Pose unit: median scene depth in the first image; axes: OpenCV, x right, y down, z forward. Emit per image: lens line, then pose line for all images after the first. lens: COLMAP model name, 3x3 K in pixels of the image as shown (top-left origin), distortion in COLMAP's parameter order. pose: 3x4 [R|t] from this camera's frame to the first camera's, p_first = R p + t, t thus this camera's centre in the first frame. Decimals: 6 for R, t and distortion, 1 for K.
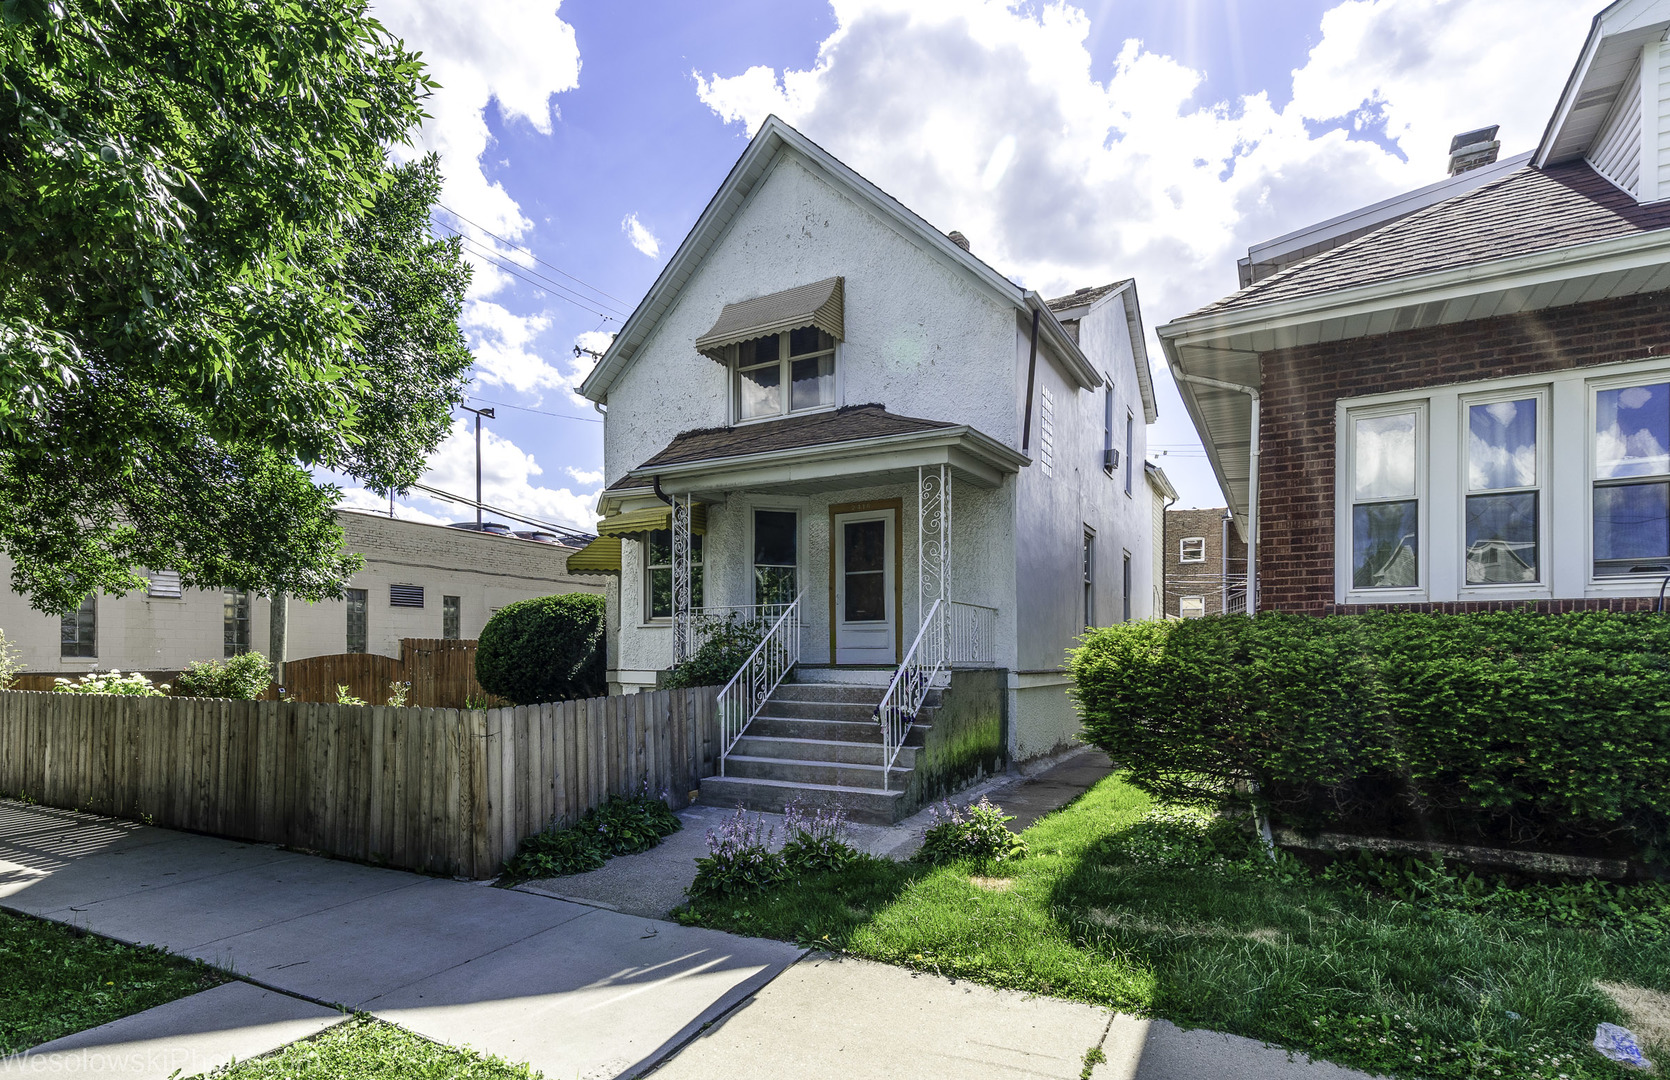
lens RADIAL K [[860.8, 0, 763.8], [0, 860.8, 665.5], [0, 0, 1]] dist [0.046122, -0.002866]
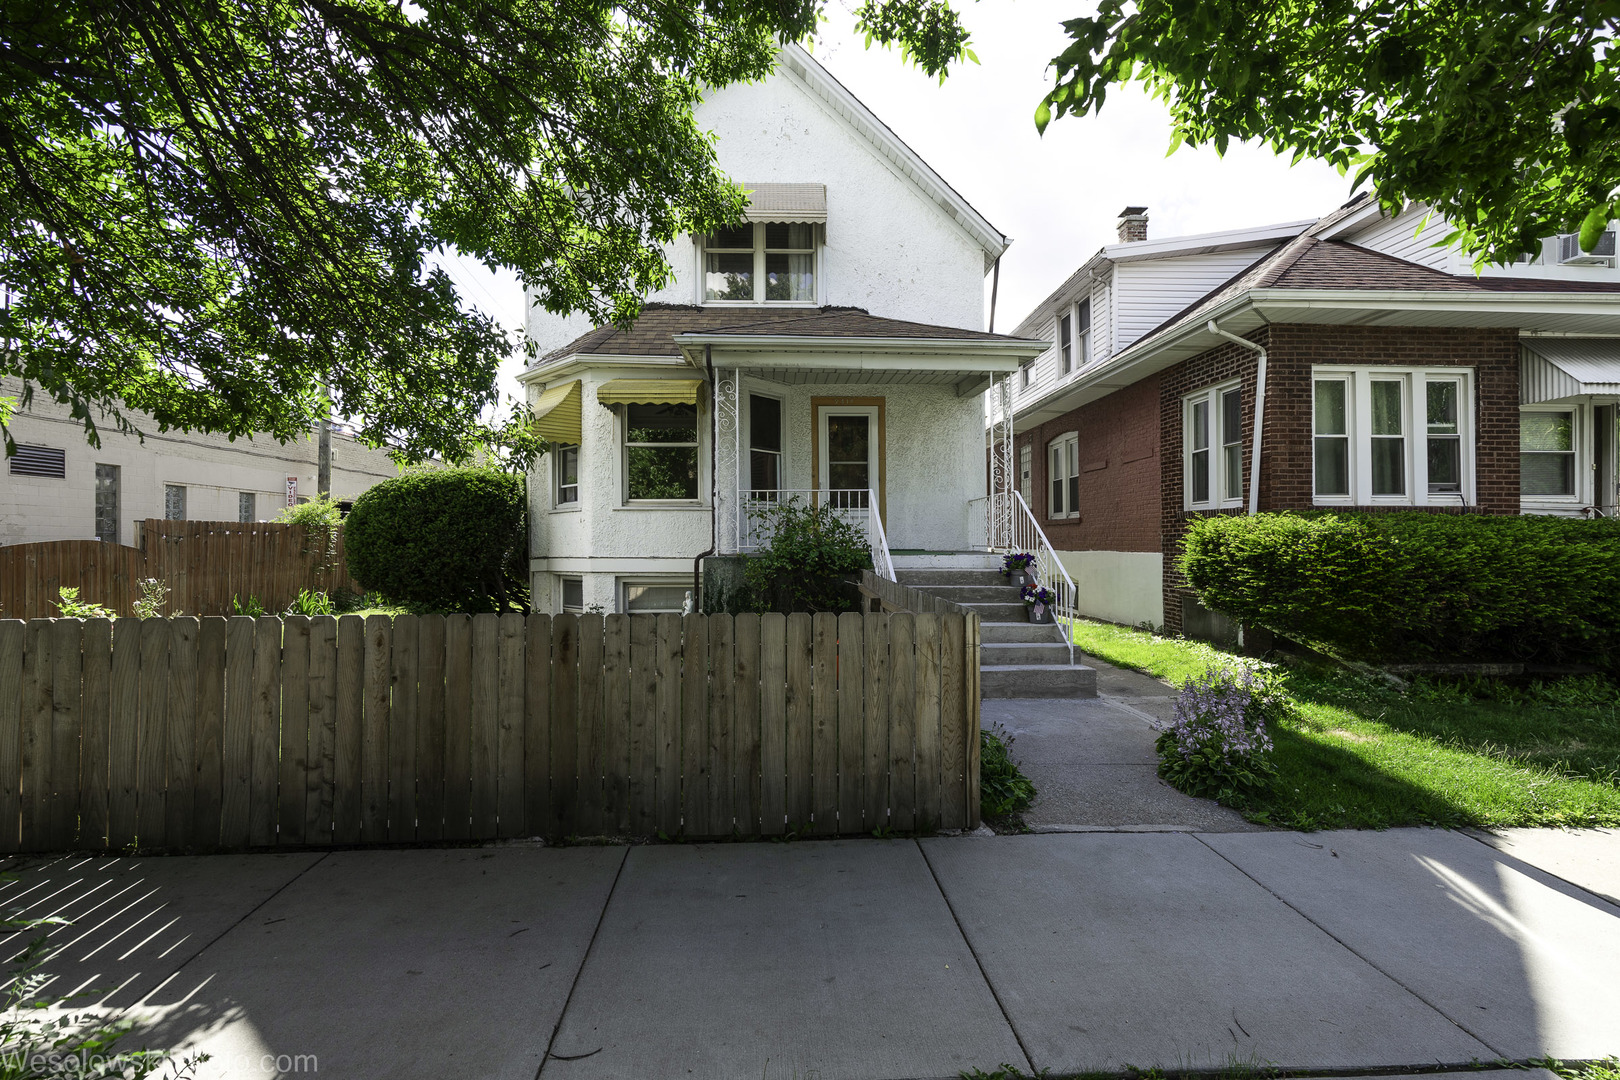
lens RADIAL K [[731.6, 0, 816.3], [0, 731.6, 537.6], [0, 0, 1]] dist [0.000107, 0.000485]
pose [[0.835673, 0.000311, 0.549226, -0.418157], [0.008195, 0.999881, -0.013036, -0.004464], [-0.549165, 0.015395, 0.835572, 0.269165]]
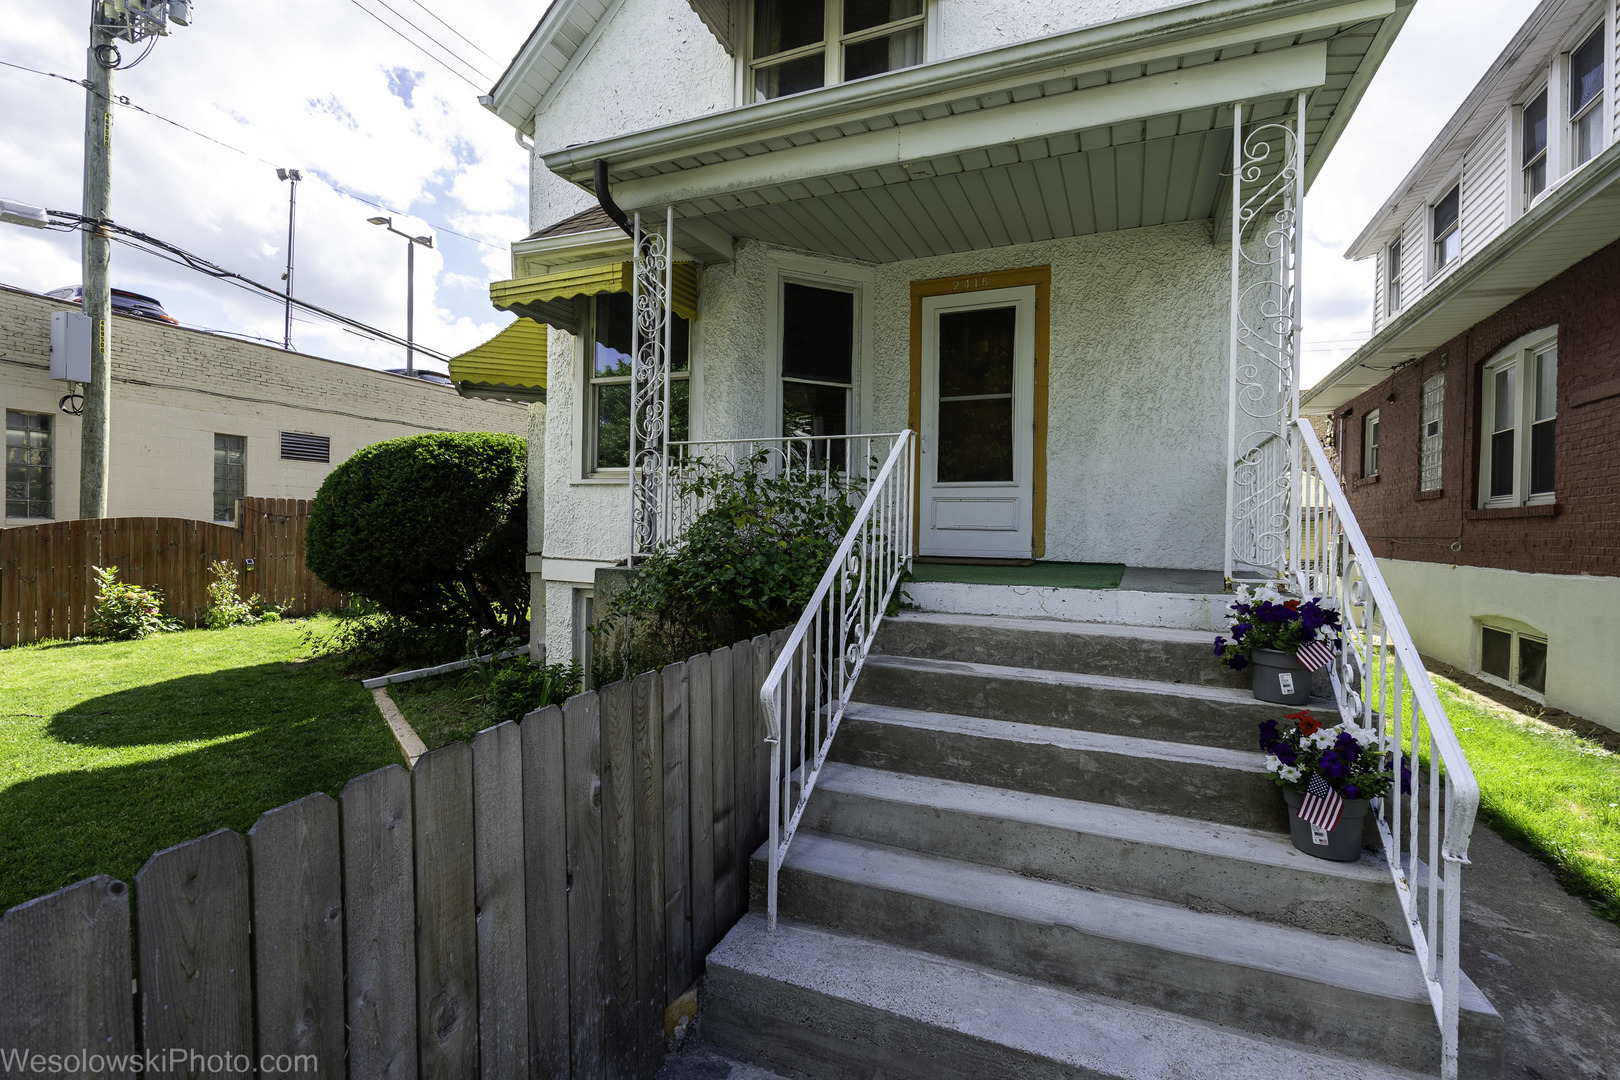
lens RADIAL K [[731.6, 0, 806.0], [0, 731.6, 536.2], [0, 0, 1]] dist [0.000107, 0.000485]
pose [[0.992610, 0.018156, 0.119983, -0.052128], [-0.018633, 0.999822, 0.002855, -0.015201], [-0.119910, -0.005069, 0.992772, 0.533640]]
